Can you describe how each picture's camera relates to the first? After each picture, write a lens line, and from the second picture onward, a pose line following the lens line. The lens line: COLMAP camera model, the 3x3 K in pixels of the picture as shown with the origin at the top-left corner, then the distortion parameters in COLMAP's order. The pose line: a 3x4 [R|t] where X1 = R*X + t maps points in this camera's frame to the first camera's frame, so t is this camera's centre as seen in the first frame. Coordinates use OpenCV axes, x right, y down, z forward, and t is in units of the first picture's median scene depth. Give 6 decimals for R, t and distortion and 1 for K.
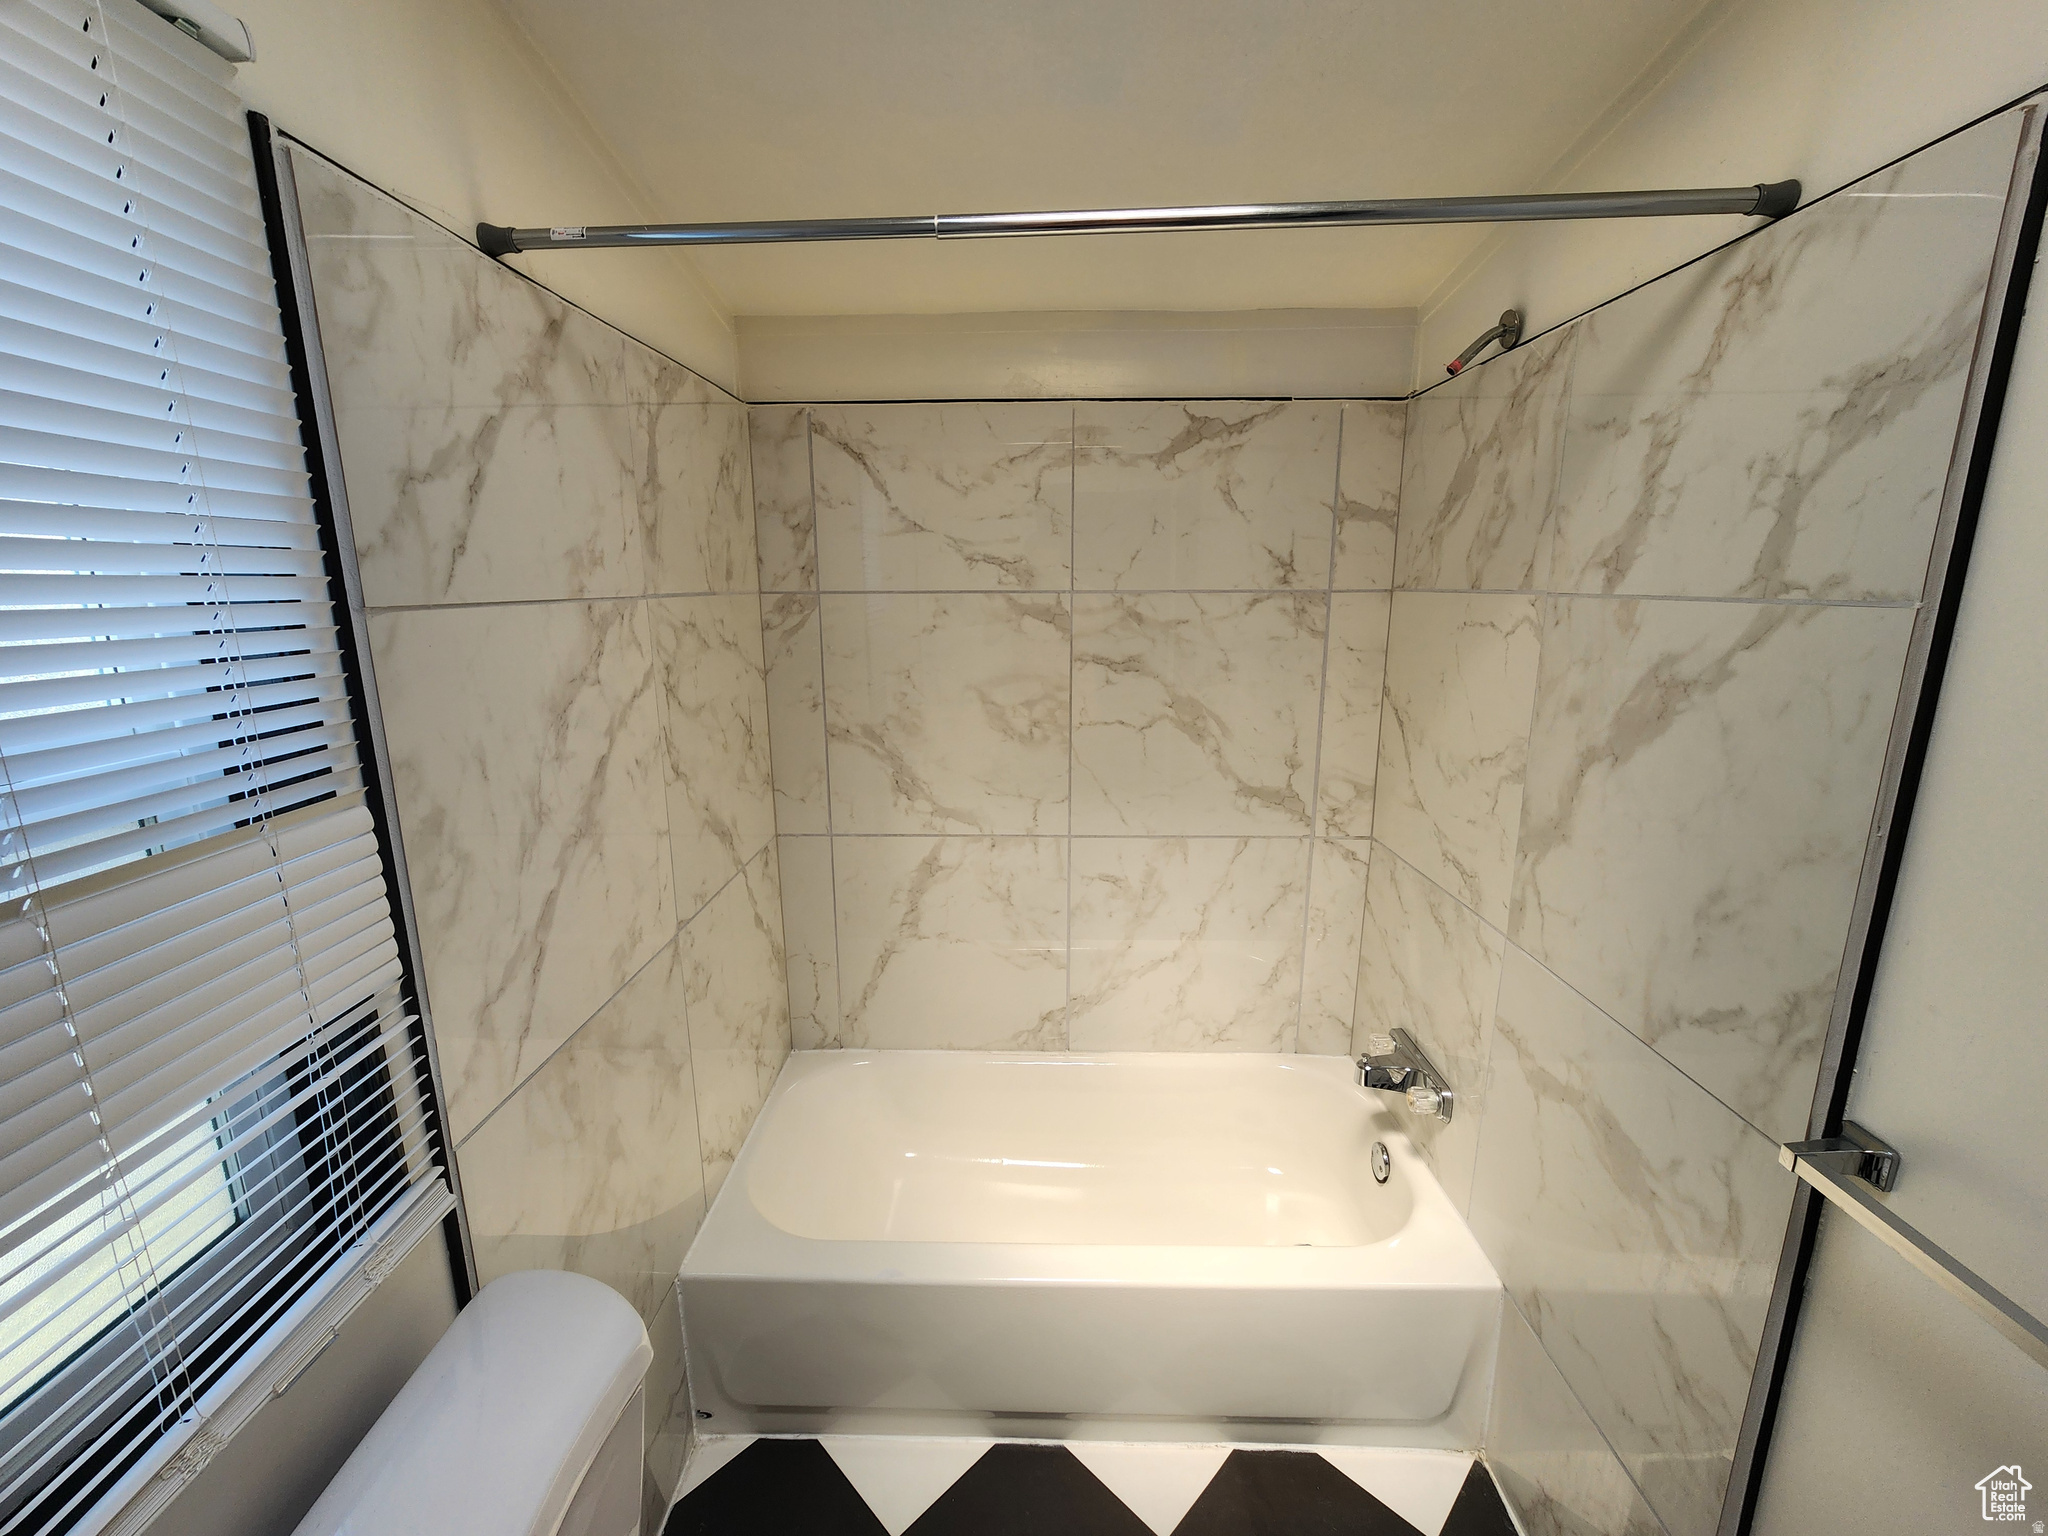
lens RADIAL K [[842.4, 0, 1019.4], [0, 842.4, 755.6], [0, 0, 1]] dist [-0.001829, -0.000177]
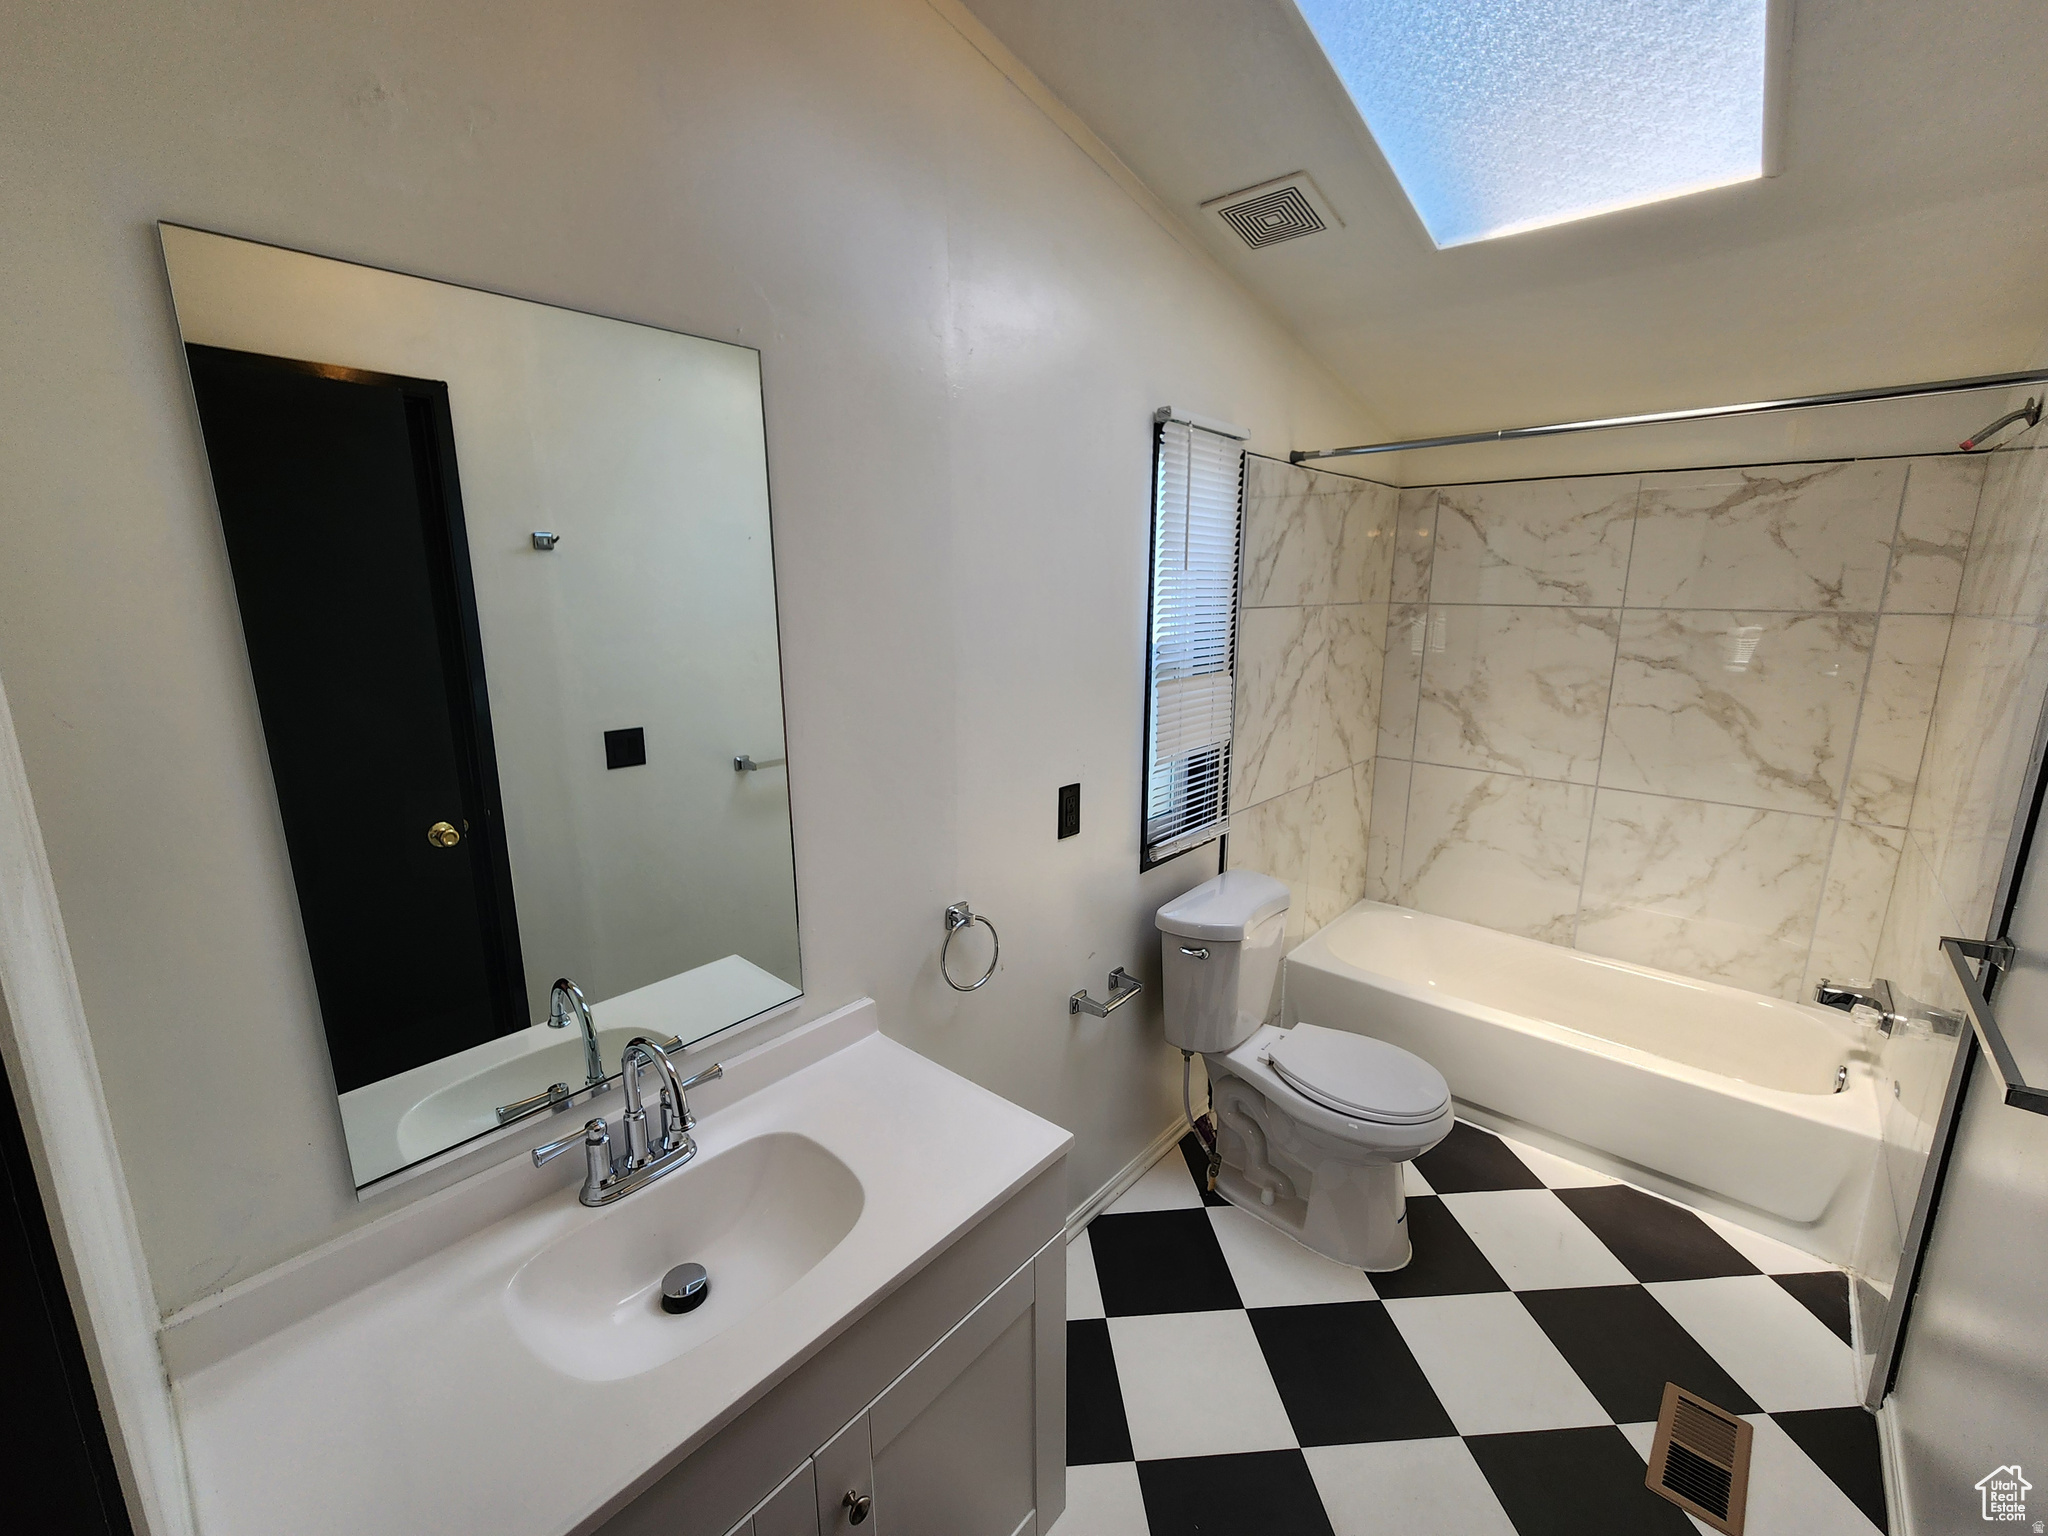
lens RADIAL K [[842.4, 0, 1019.4], [0, 842.4, 755.6], [0, 0, 1]] dist [-0.001829, -0.000177]
pose [[0.757145, 0.139651, -0.638144, 0.228125], [-0.142057, 0.988703, 0.047820, 0.121060], [0.637613, 0.054446, 0.768430, -0.686063]]
